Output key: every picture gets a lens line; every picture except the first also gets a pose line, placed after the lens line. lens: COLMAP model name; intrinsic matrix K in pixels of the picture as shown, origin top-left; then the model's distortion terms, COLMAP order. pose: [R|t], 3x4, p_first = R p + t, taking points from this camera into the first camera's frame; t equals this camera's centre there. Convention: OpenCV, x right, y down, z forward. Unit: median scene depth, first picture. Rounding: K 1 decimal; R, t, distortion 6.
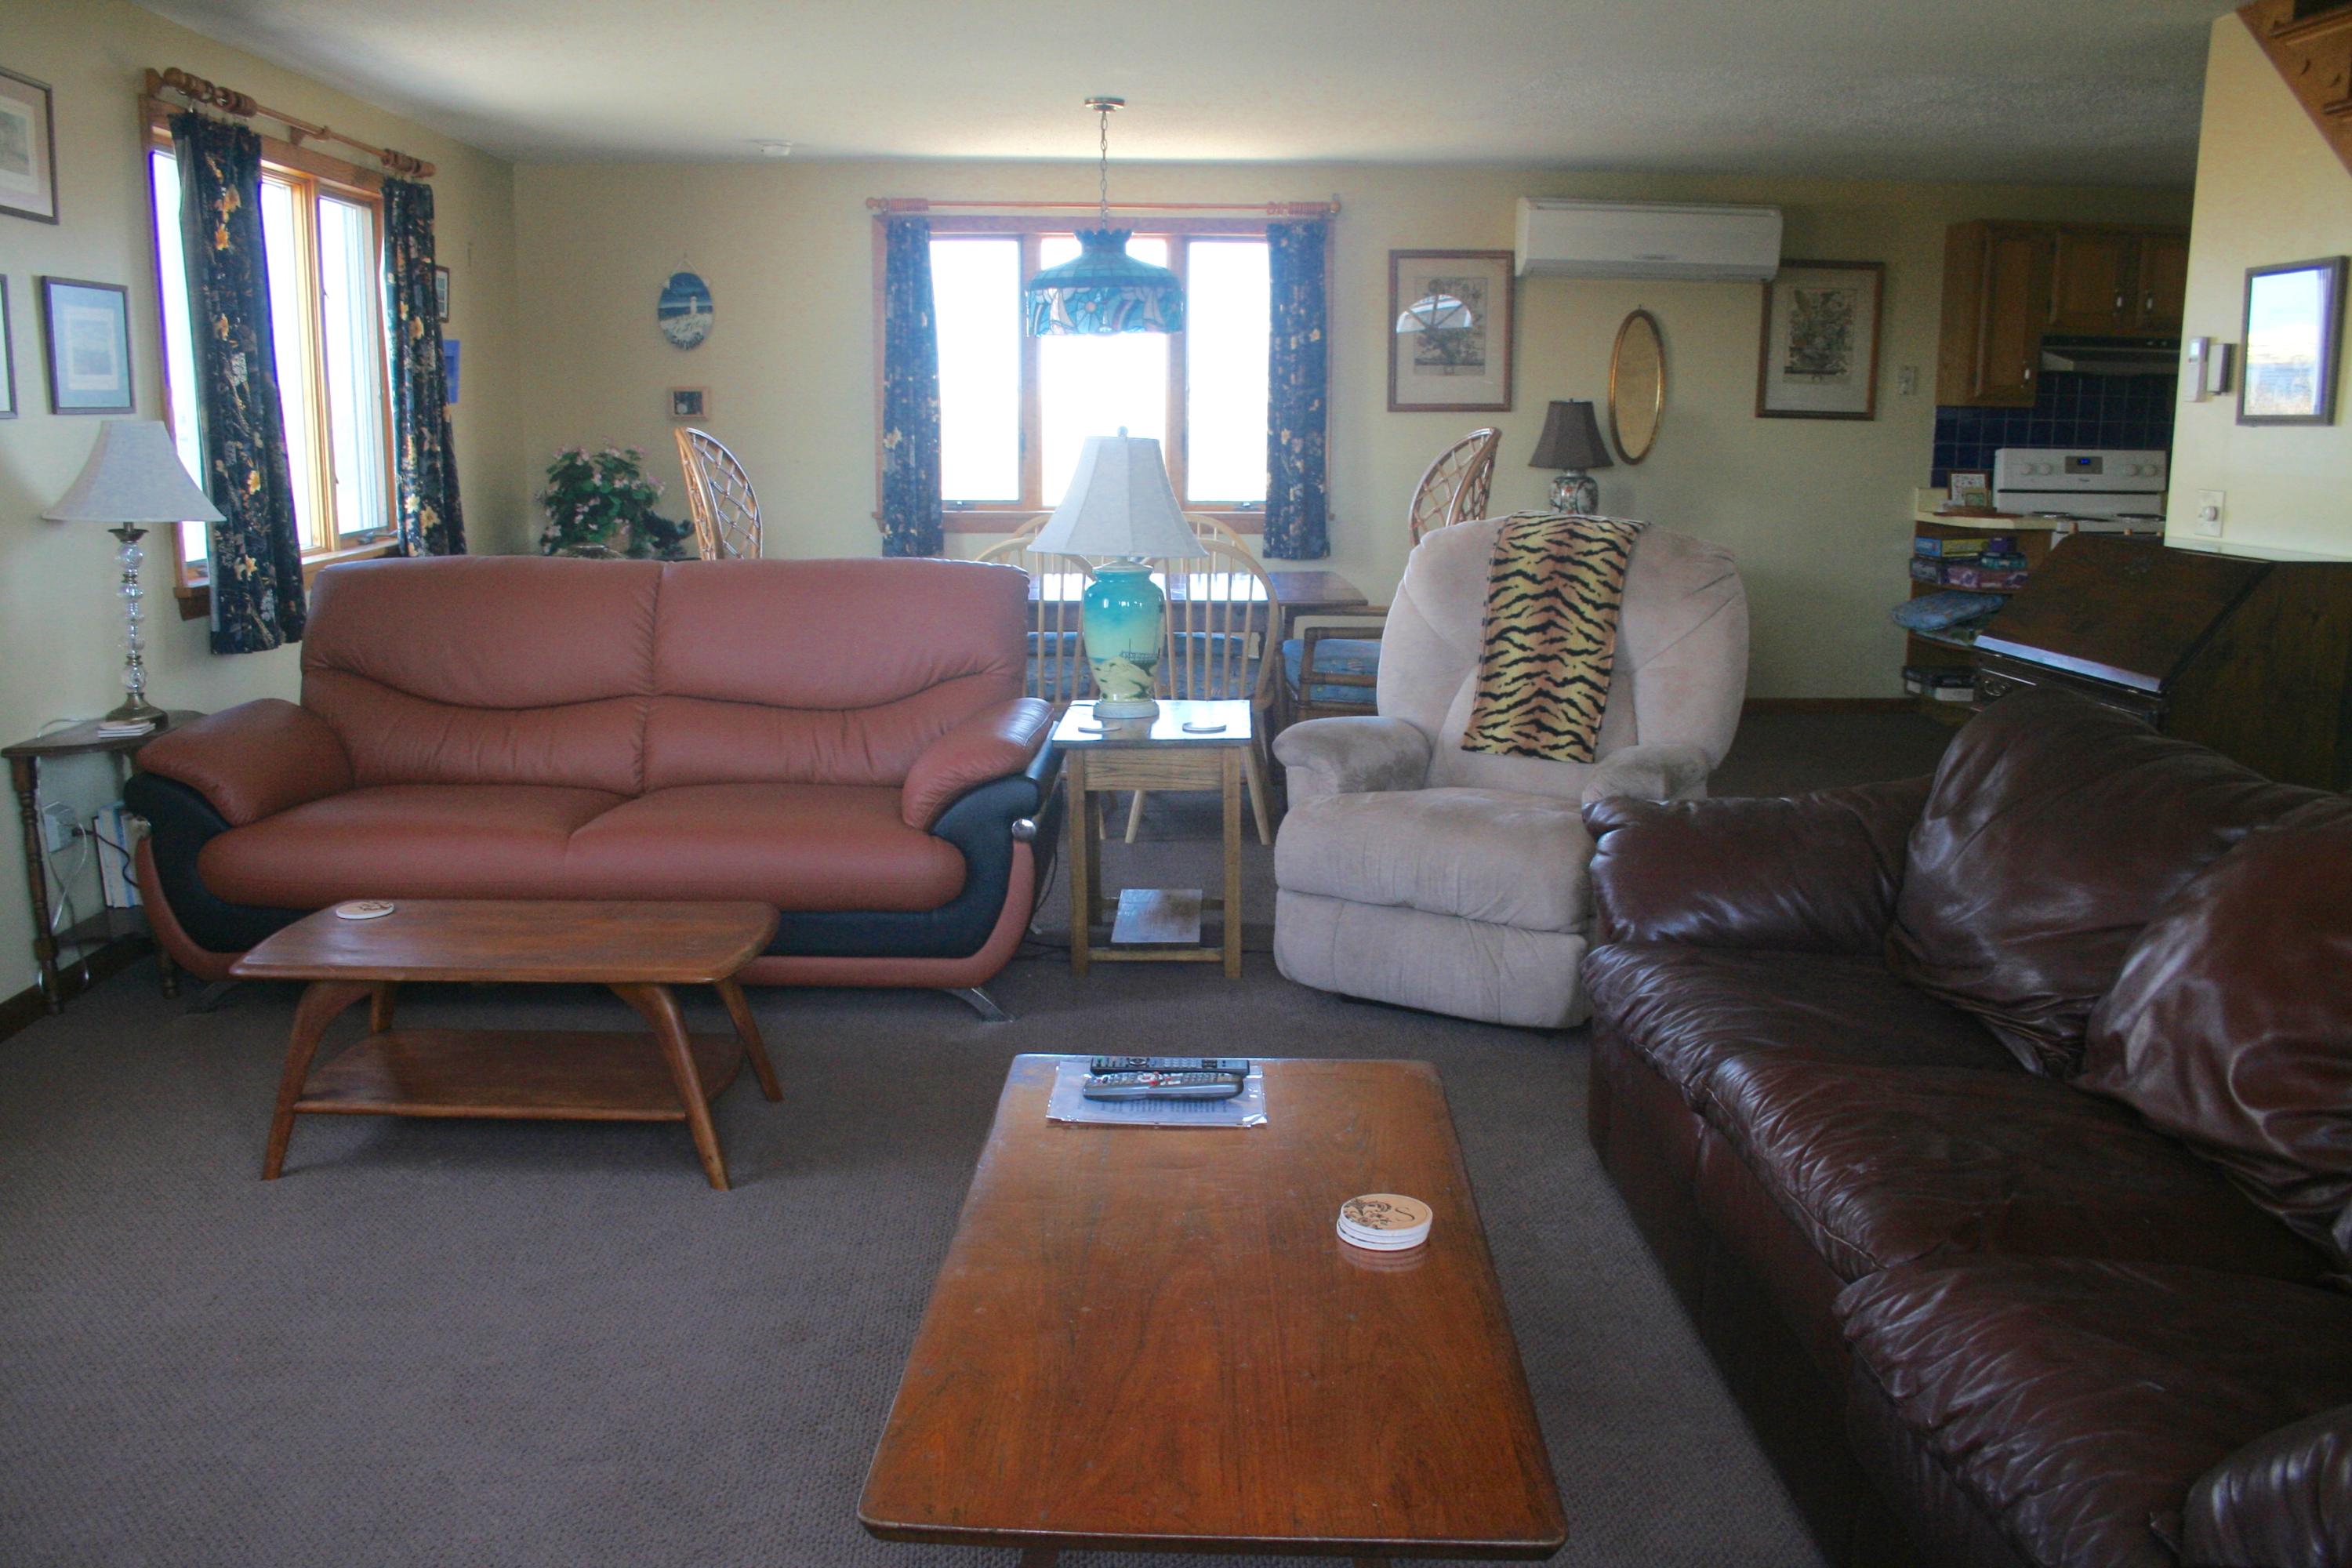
lens RADIAL K [[1990.3, 0, 1173.9], [0, 1990.3, 779.6], [0, 0, 1]] dist [-0.051542, -0.006163]
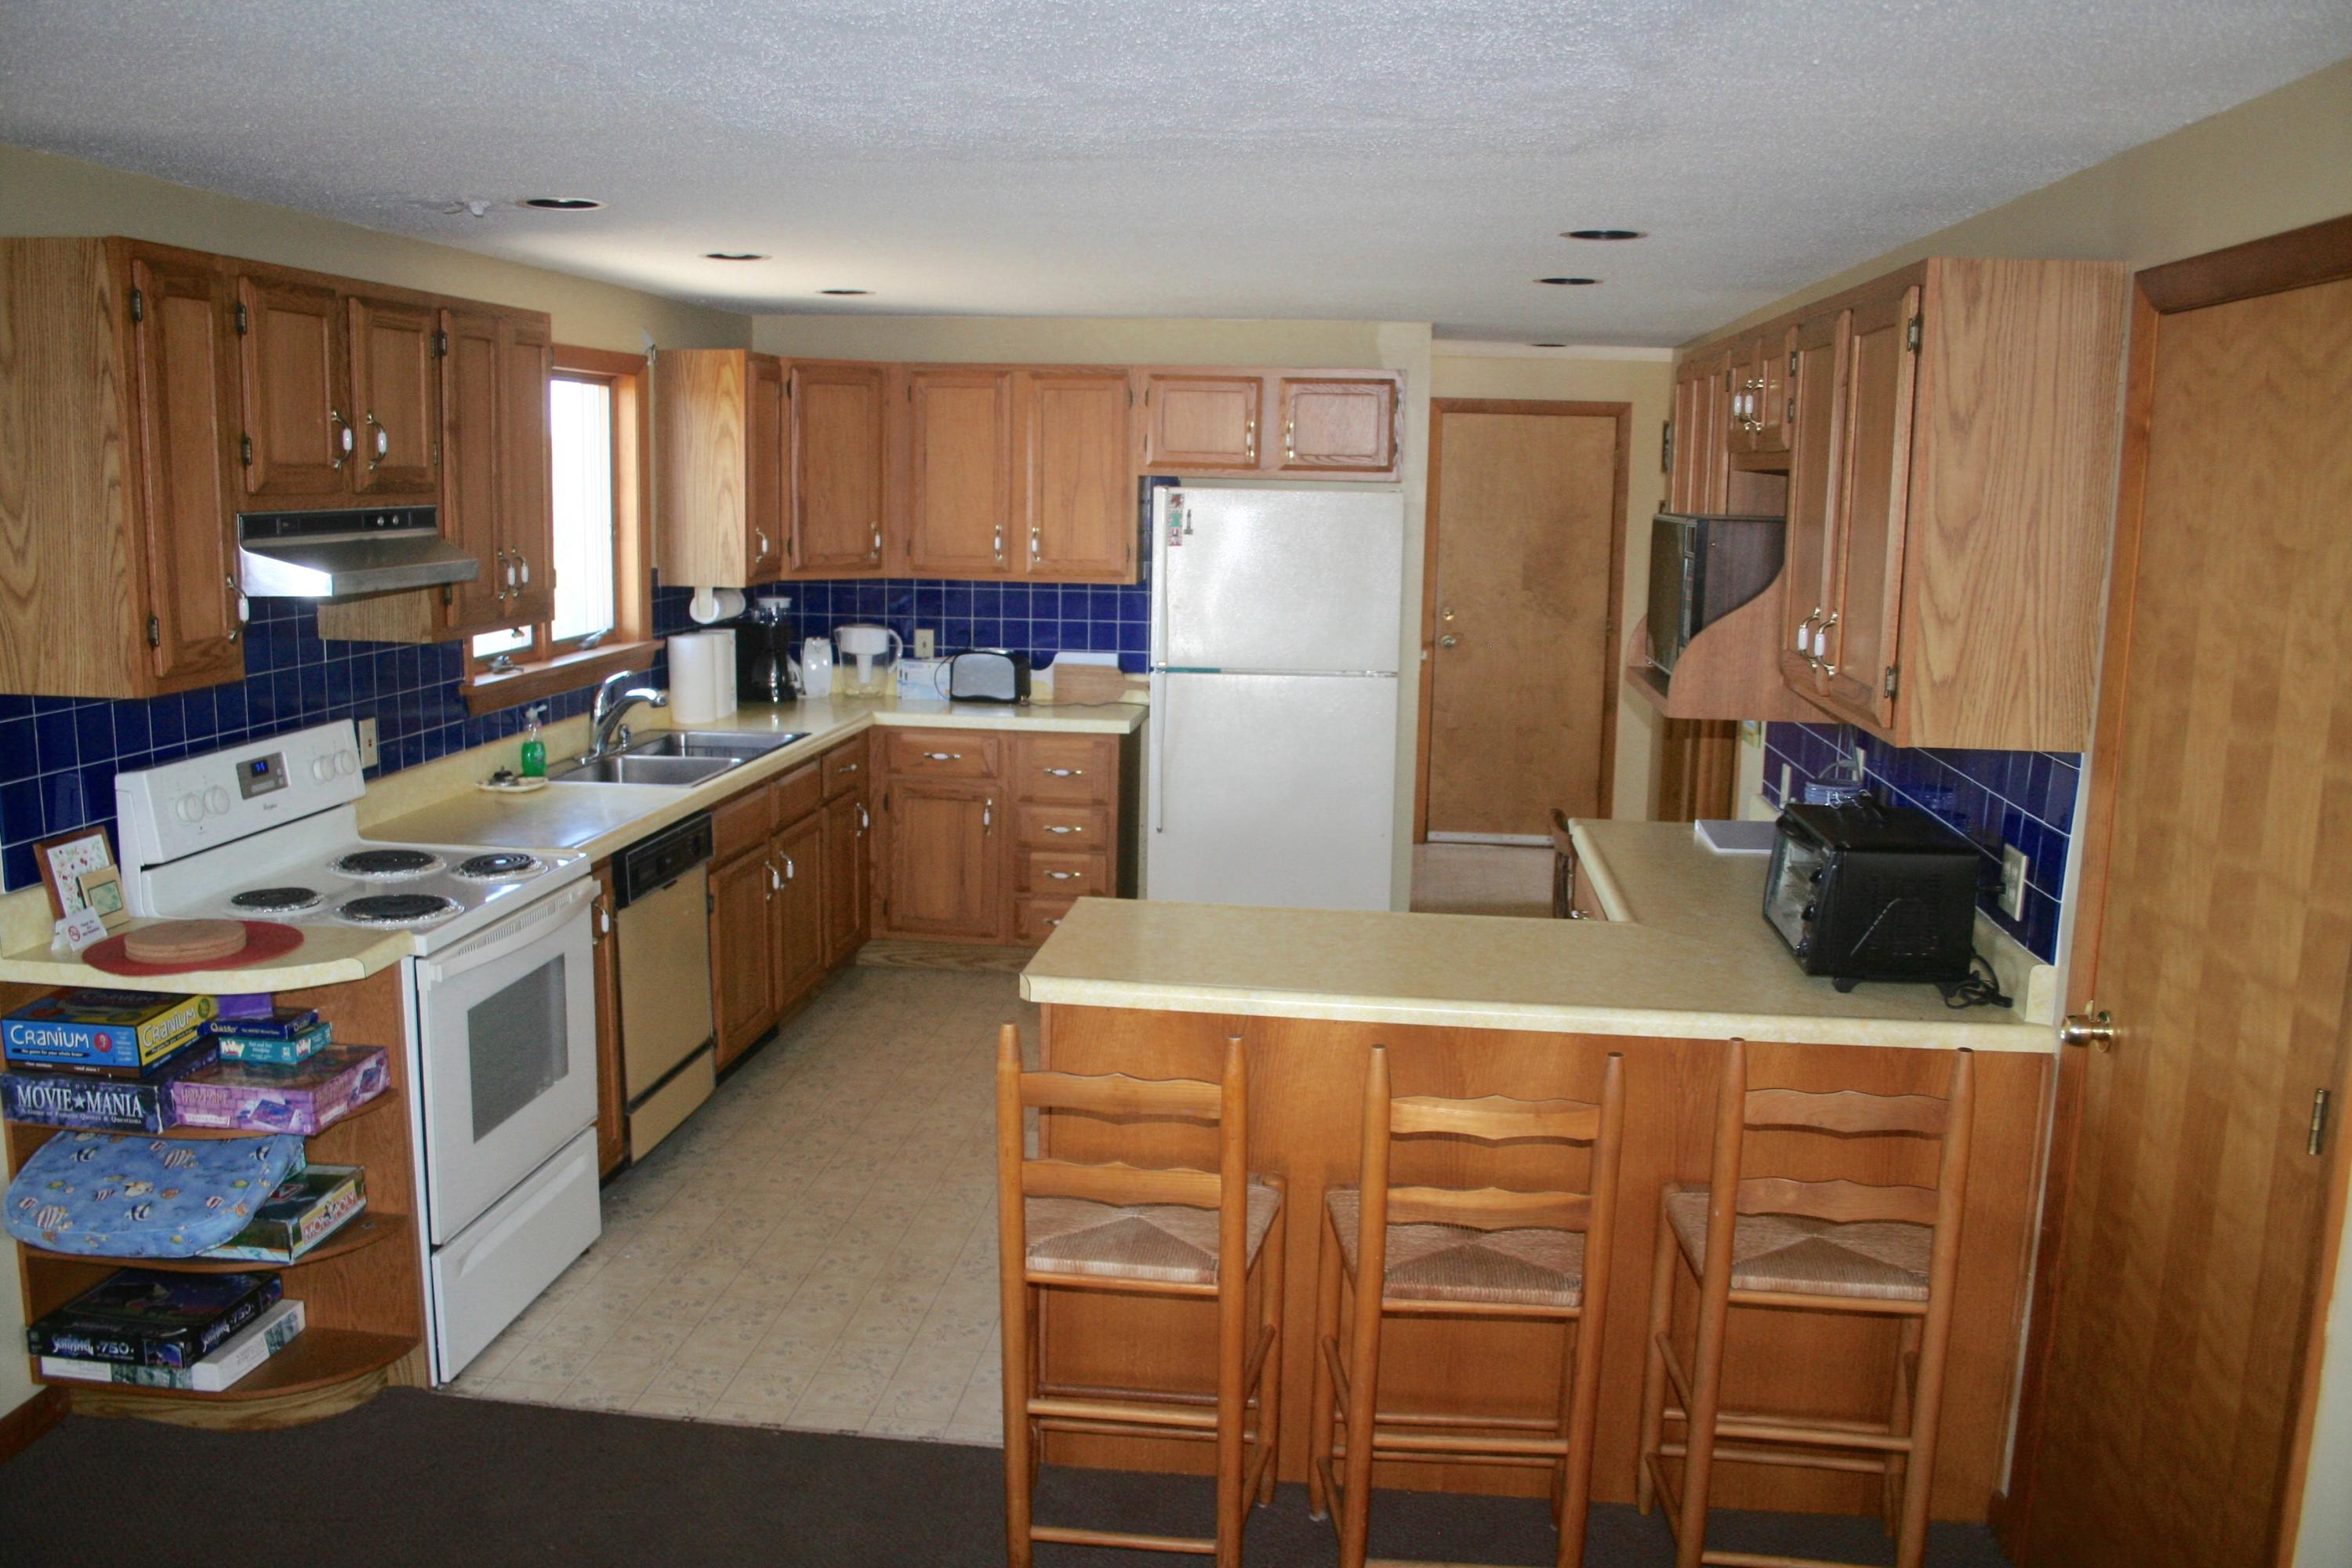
lens RADIAL K [[1990.3, 0, 1176.5], [0, 1990.3, 796.5], [0, 0, 1]] dist [-0.051542, -0.006163]
pose [[0.100926, -0.176065, 0.979191, 0.023129], [0.158513, 0.974490, 0.158881, -0.195675], [-0.982185, 0.139179, 0.126260, 0.727369]]
